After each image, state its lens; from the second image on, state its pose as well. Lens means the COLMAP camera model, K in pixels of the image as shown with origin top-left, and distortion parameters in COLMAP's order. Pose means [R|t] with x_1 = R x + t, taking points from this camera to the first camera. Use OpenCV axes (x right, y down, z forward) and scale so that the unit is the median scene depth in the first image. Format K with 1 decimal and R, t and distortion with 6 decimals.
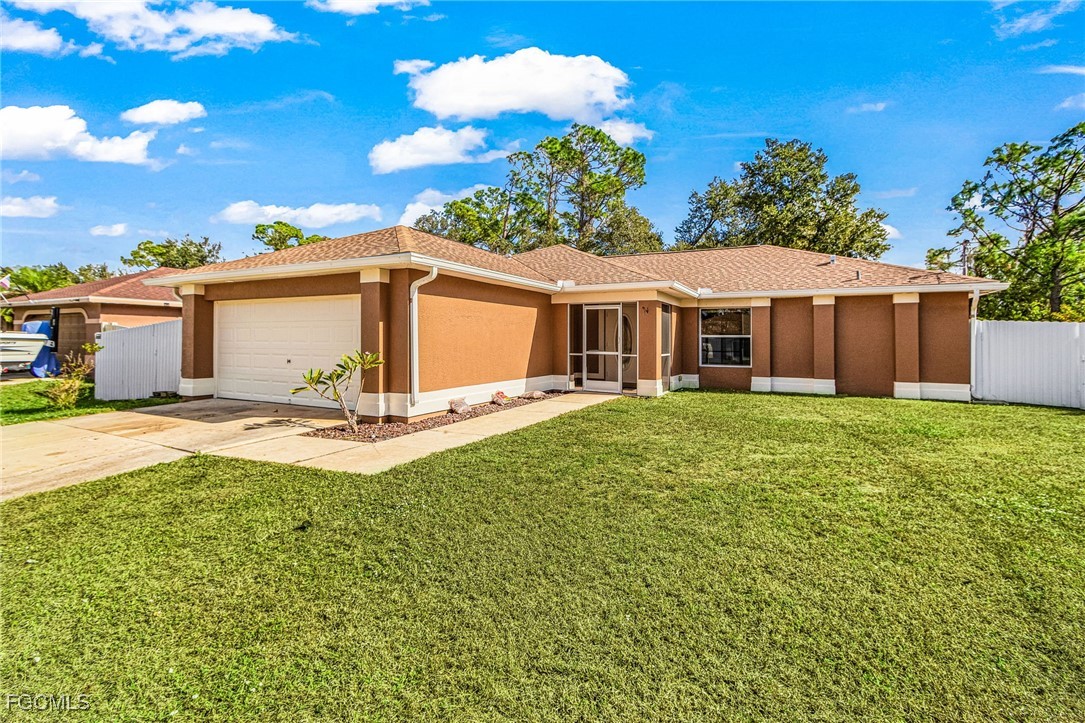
lens RADIAL K [[499.9, 0, 536.6], [0, 499.9, 345.5], [0, 0, 1]] dist [-0.001781, -0.000232]
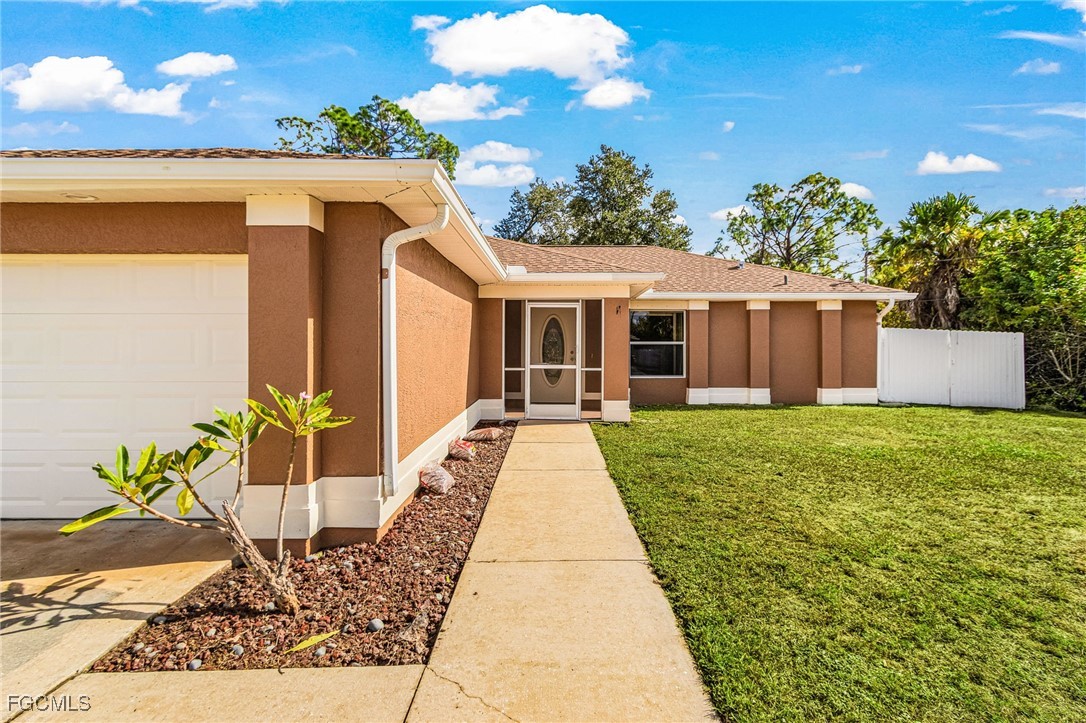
lens RADIAL K [[507.6, 0, 560.6], [0, 507.6, 343.1], [0, 0, 1]] dist [-0.001023, -0.000220]
pose [[0.887067, -0.003498, 0.461628, -0.217100], [0.008753, 0.999919, -0.009243, -0.013453], [-0.461558, 0.012240, 0.887026, 0.342644]]
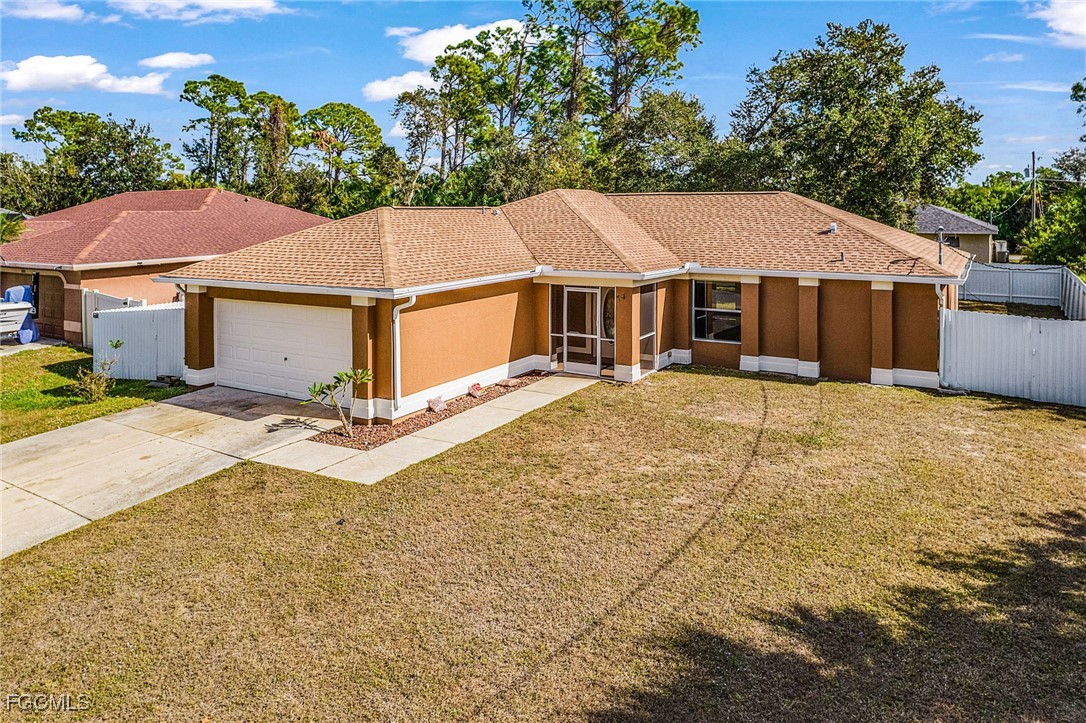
lens RADIAL K [[741.5, 0, 550.5], [0, 741.5, 226.5], [0, 0, 1]] dist [-0.024606, 0.000126]
pose [[0.999454, 0.001318, -0.033024, 0.121364], [-0.001005, 0.999954, 0.009516, -0.227321], [0.033035, -0.009477, 0.999409, -0.509231]]
